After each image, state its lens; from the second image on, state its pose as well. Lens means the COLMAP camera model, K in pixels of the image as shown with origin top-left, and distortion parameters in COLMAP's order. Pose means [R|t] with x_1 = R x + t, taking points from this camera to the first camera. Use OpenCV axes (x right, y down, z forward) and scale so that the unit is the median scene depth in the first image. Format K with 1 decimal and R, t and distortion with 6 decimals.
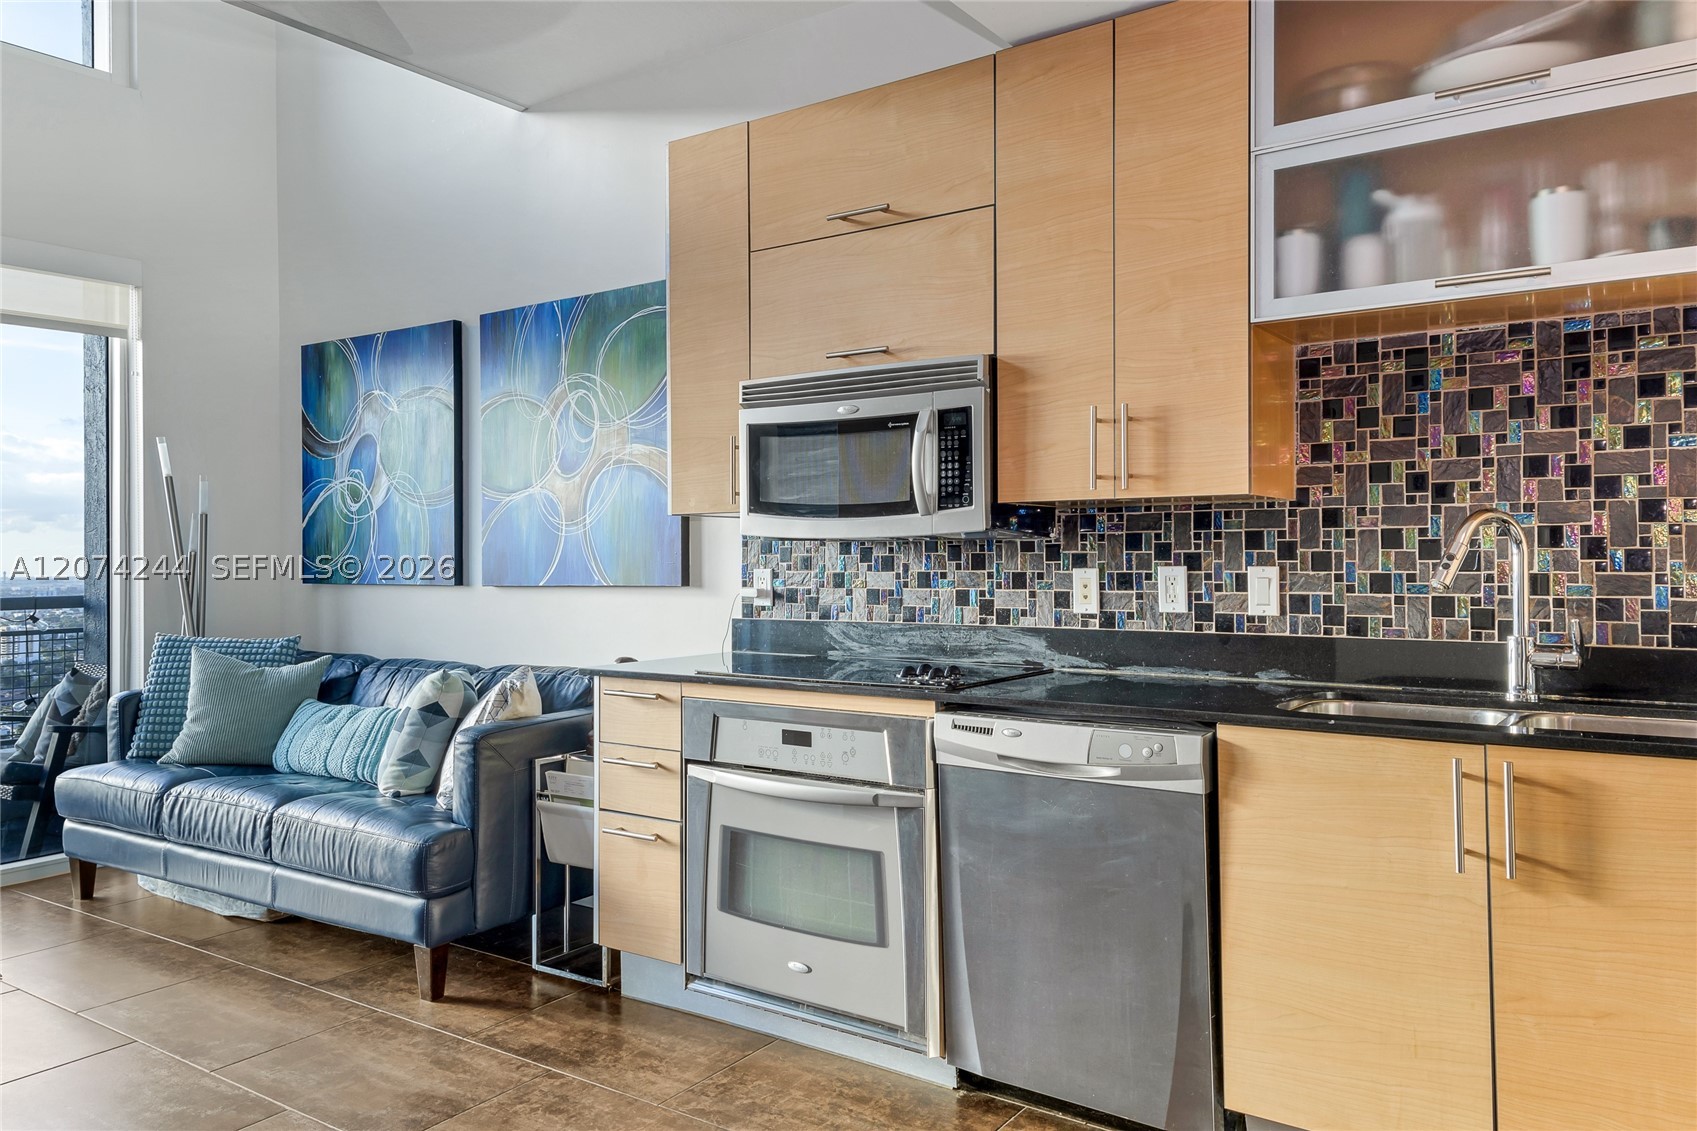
lens RADIAL K [[1182.9, 0, 849.3], [0, 1182.9, 553.8], [0, 0, 1]] dist [0.061167, -0.041103]
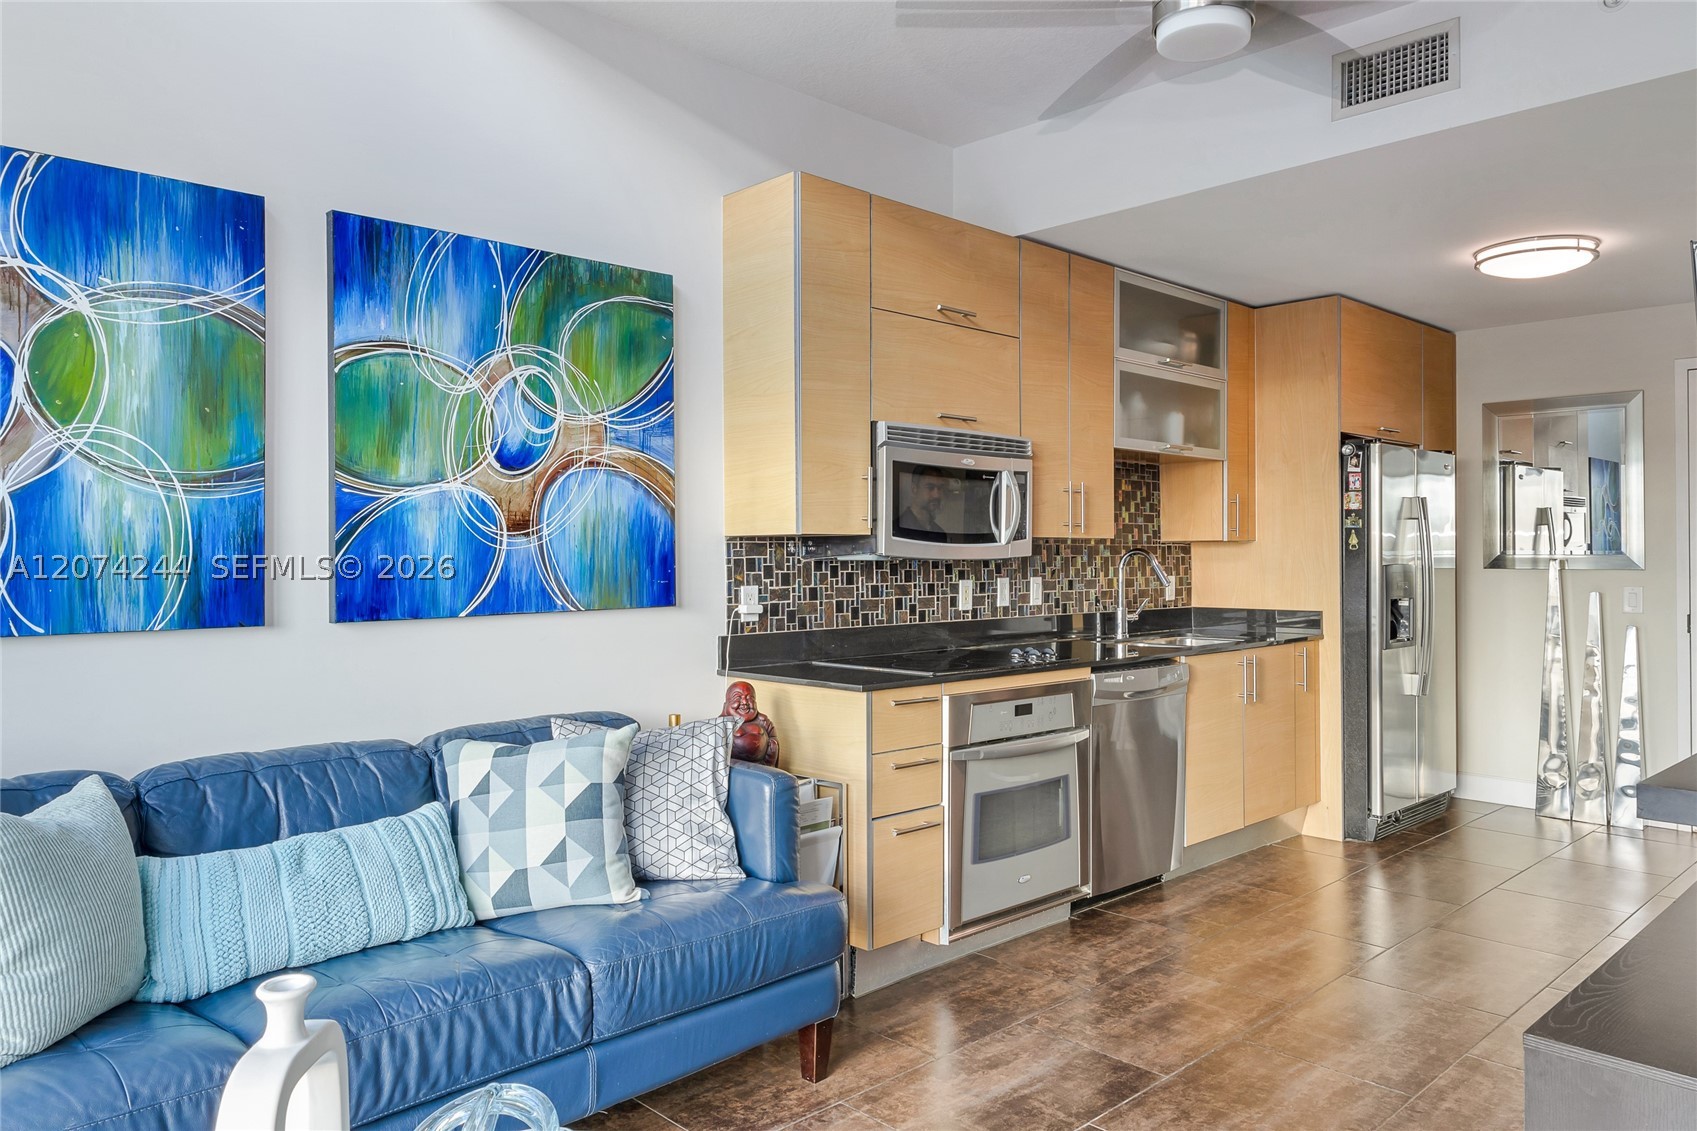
lens RADIAL K [[1167.9, 0, 803.1], [0, 1167.9, 550.0], [0, 0, 1]] dist [0.000651, -0.000202]
pose [[0.223278, 0.009392, 0.974710, -0.988379], [-0.002727, 0.999956, -0.009011, -0.008744], [-0.974751, -0.000646, 0.223294, 0.675844]]
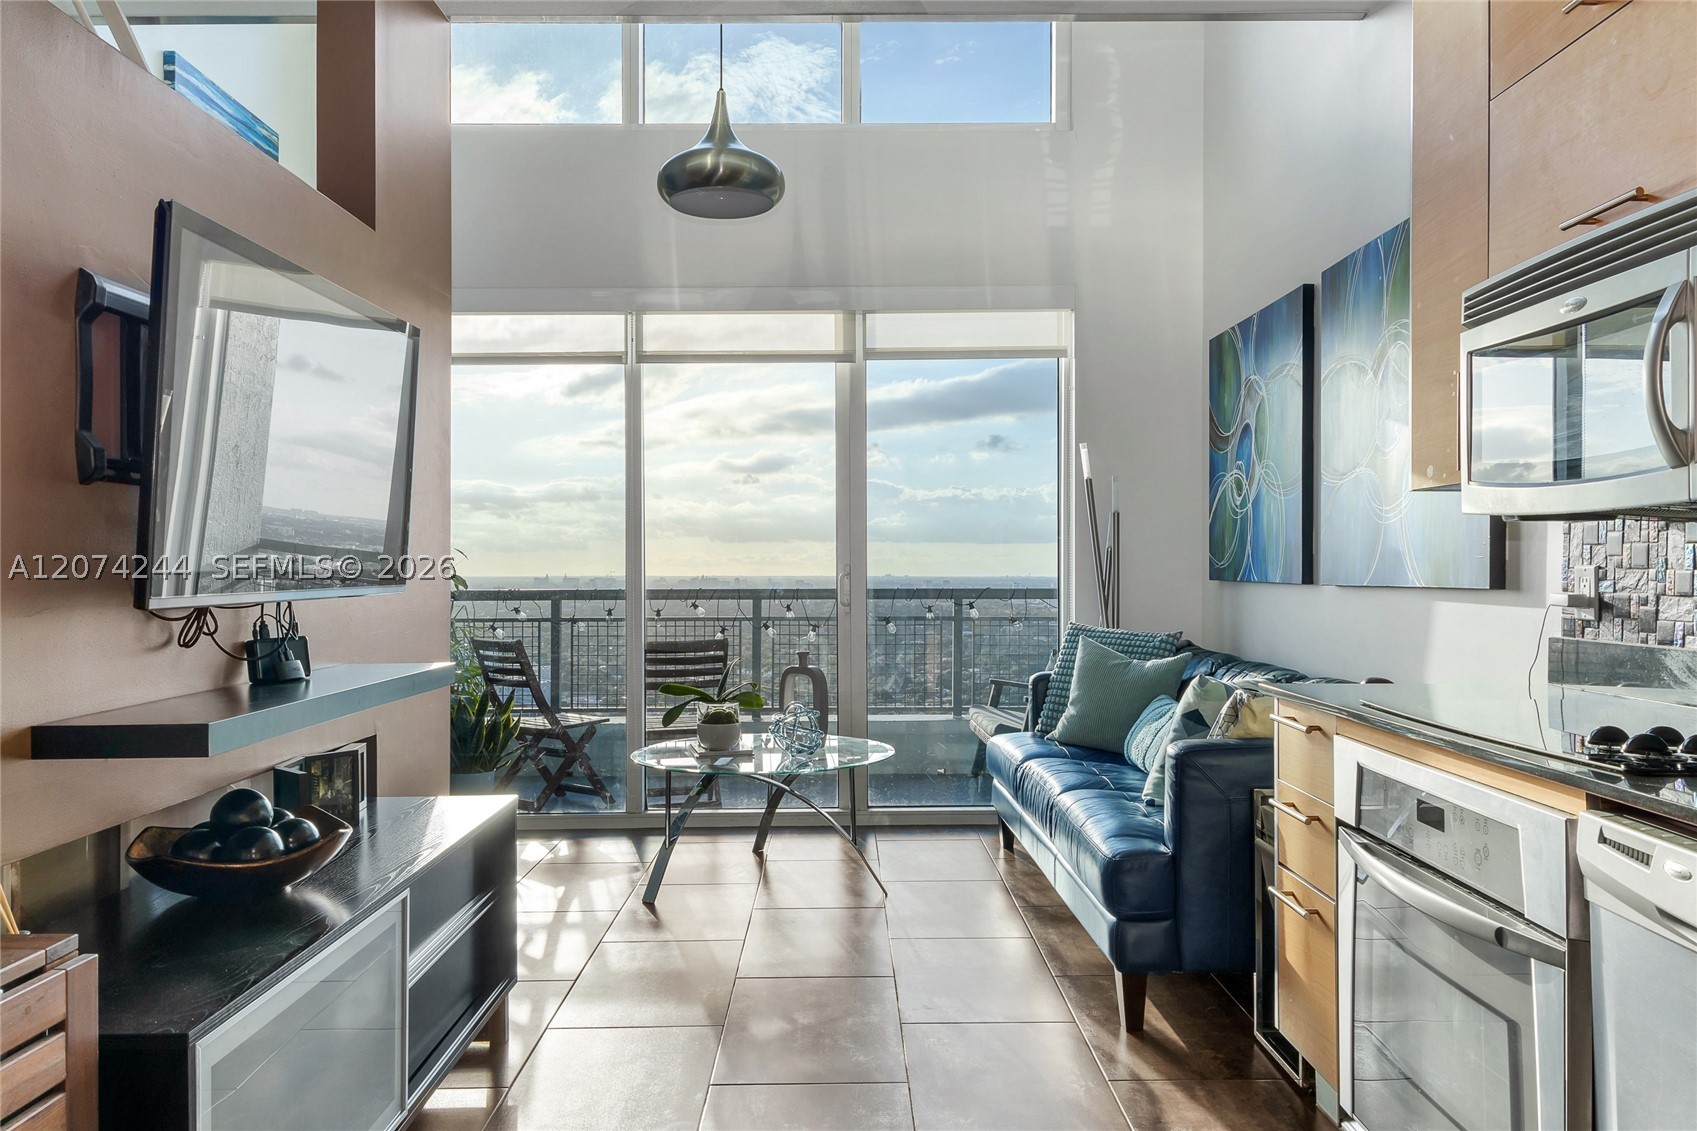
lens RADIAL K [[1170.7, 0, 850.8], [0, 1170.7, 579.7], [0, 0, 1]] dist [0.002794, -0.000903]
pose [[0.577577, 0.016225, -0.816175, 0.214669], [-0.000714, 0.999812, 0.019371, 0.007788], [0.816336, -0.010605, 0.577480, 0.253173]]
